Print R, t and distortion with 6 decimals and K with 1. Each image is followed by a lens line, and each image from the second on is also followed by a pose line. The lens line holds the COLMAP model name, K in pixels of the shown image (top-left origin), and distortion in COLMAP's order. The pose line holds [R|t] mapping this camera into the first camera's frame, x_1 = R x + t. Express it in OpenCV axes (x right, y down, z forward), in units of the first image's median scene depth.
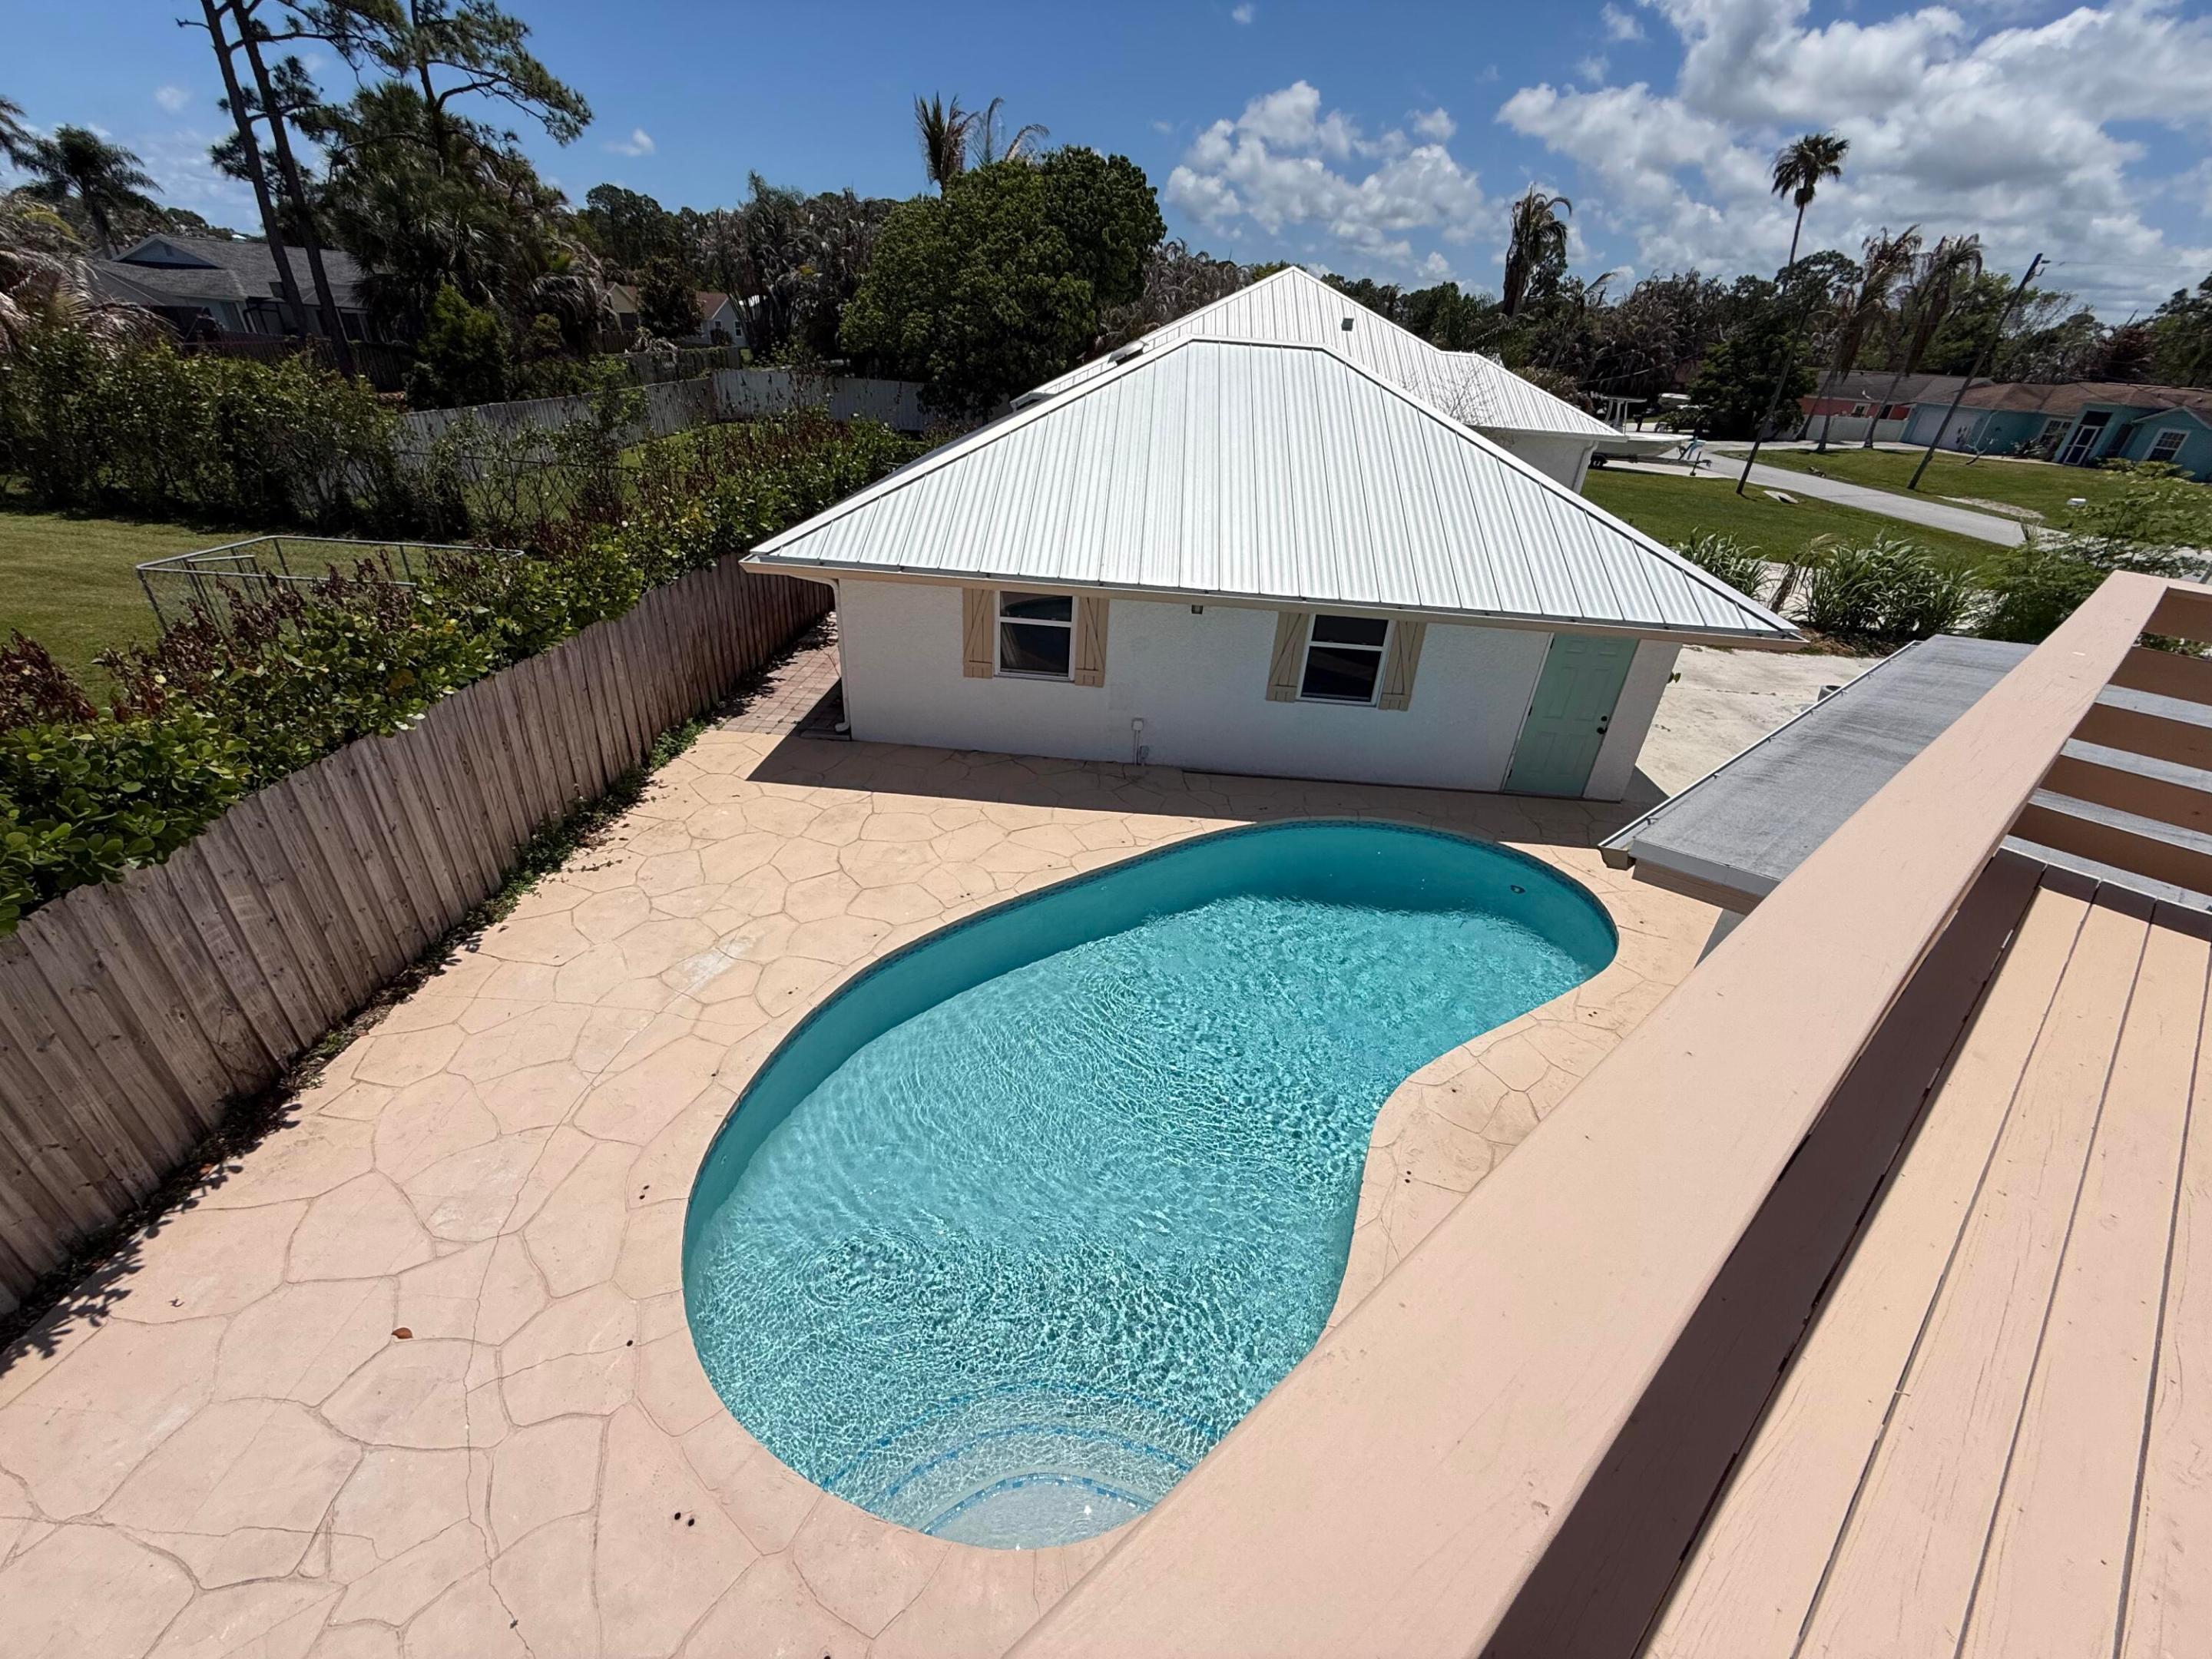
lens RADIAL K [[882.1, 0, 1108.6], [0, 882.1, 837.8], [0, 0, 1]] dist [-0.000137, 0.000544]
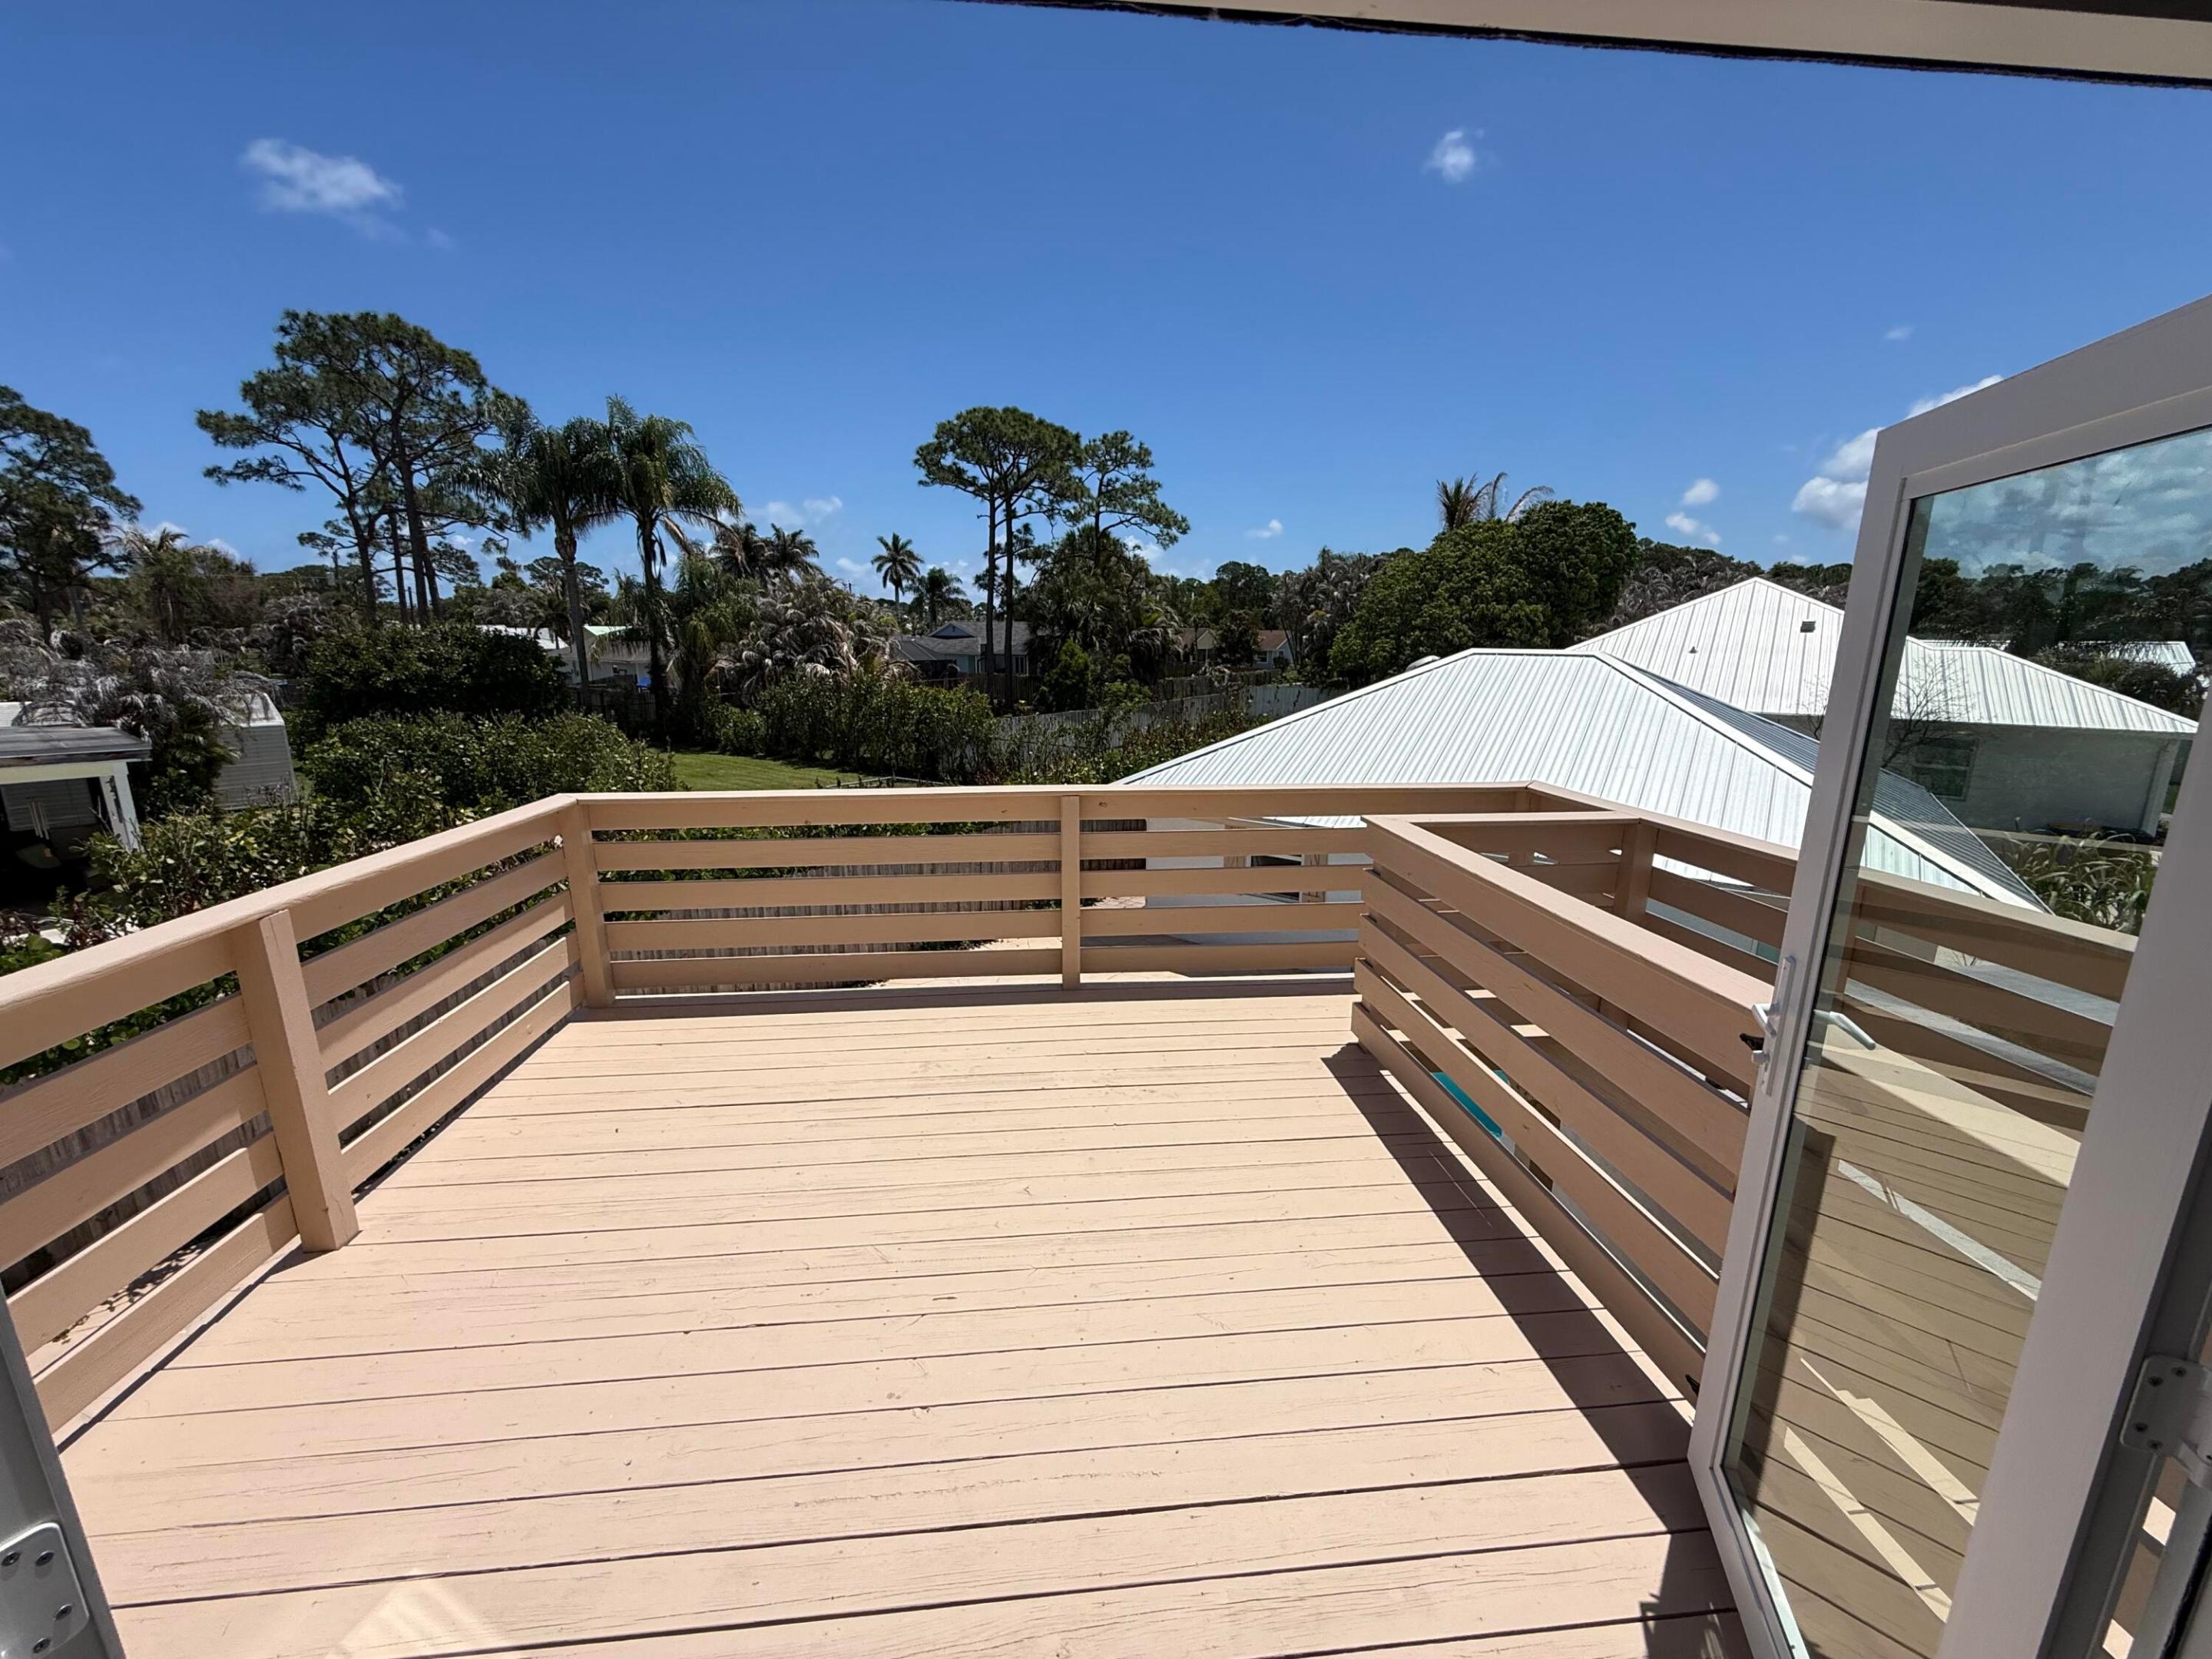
lens RADIAL K [[882.1, 0, 1104.4], [0, 882.1, 834.4], [0, 0, 1]] dist [-0.000137, 0.000544]
pose [[0.833938, 0.066635, -0.547821, 0.135769], [-0.235339, 0.940836, -0.243811, 0.033943], [0.499163, 0.332247, 0.800280, -0.056873]]
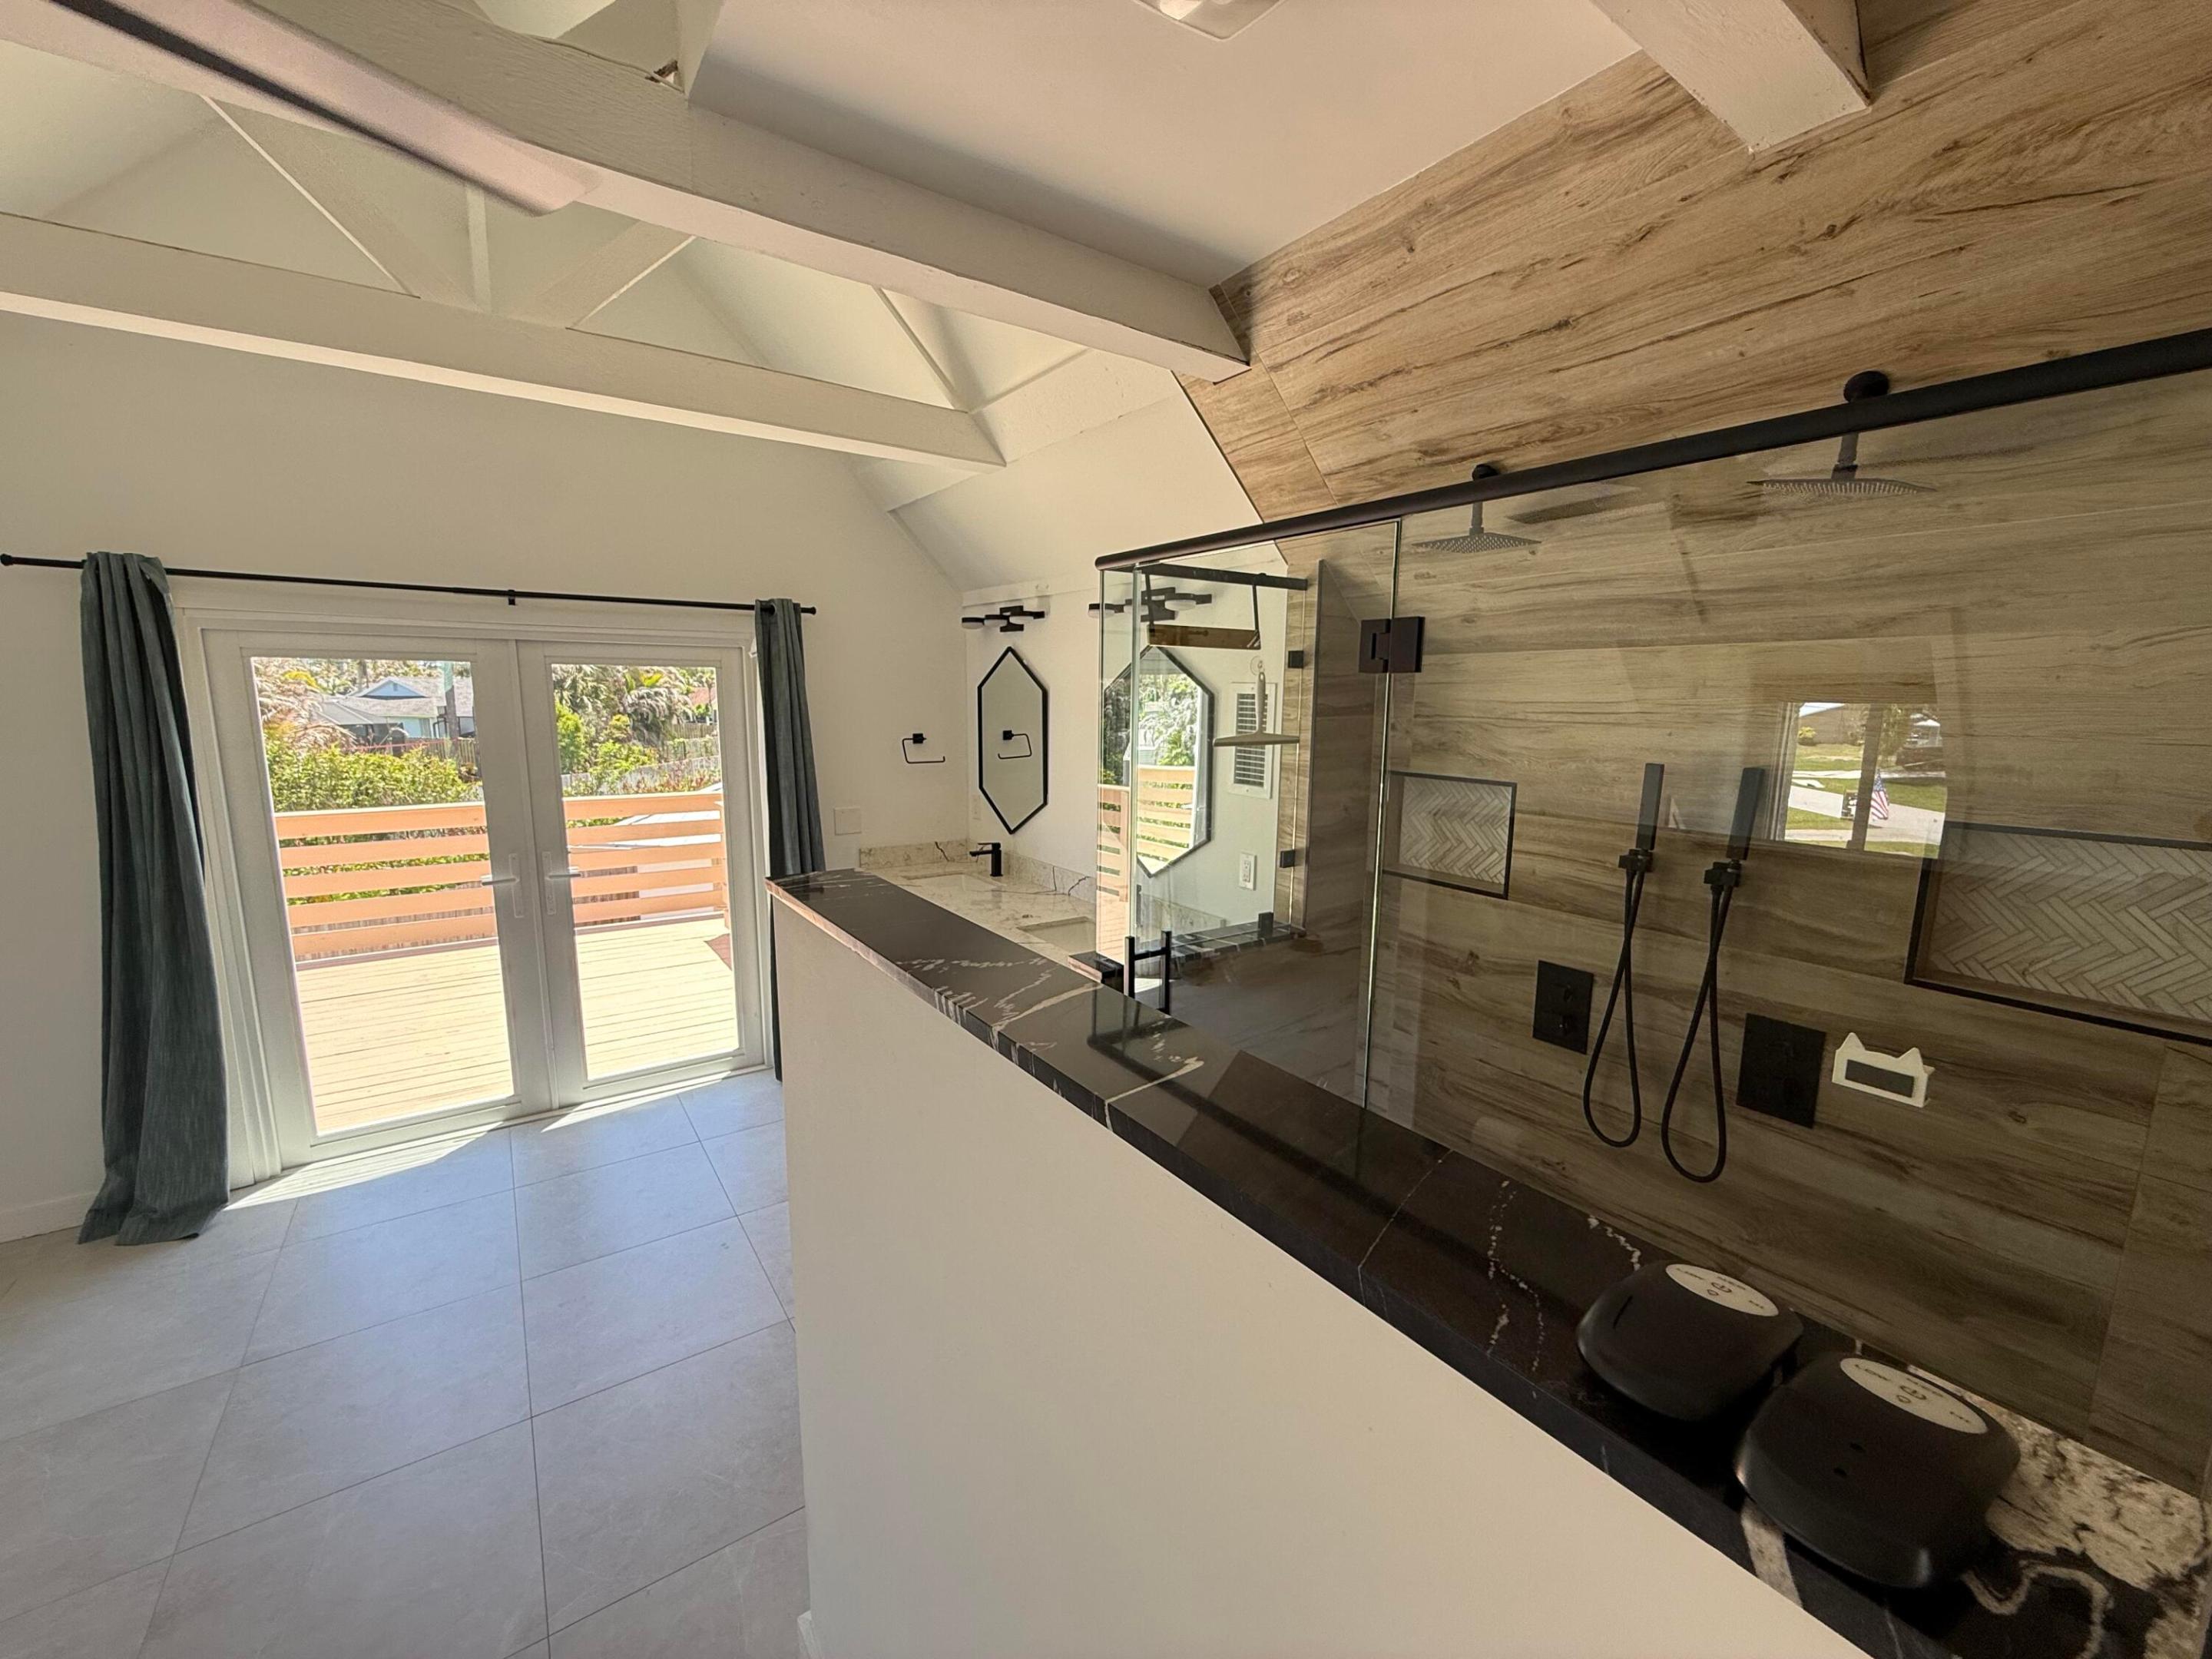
lens RADIAL K [[882.1, 0, 1106.6], [0, 882.1, 826.8], [0, 0, 1]] dist [-0.000137, 0.000544]
pose [[0.995948, -0.042281, -0.079366, 0.220701], [0.009904, 0.928774, -0.370514, 0.086322], [0.089379, 0.368227, 0.925430, -0.143120]]
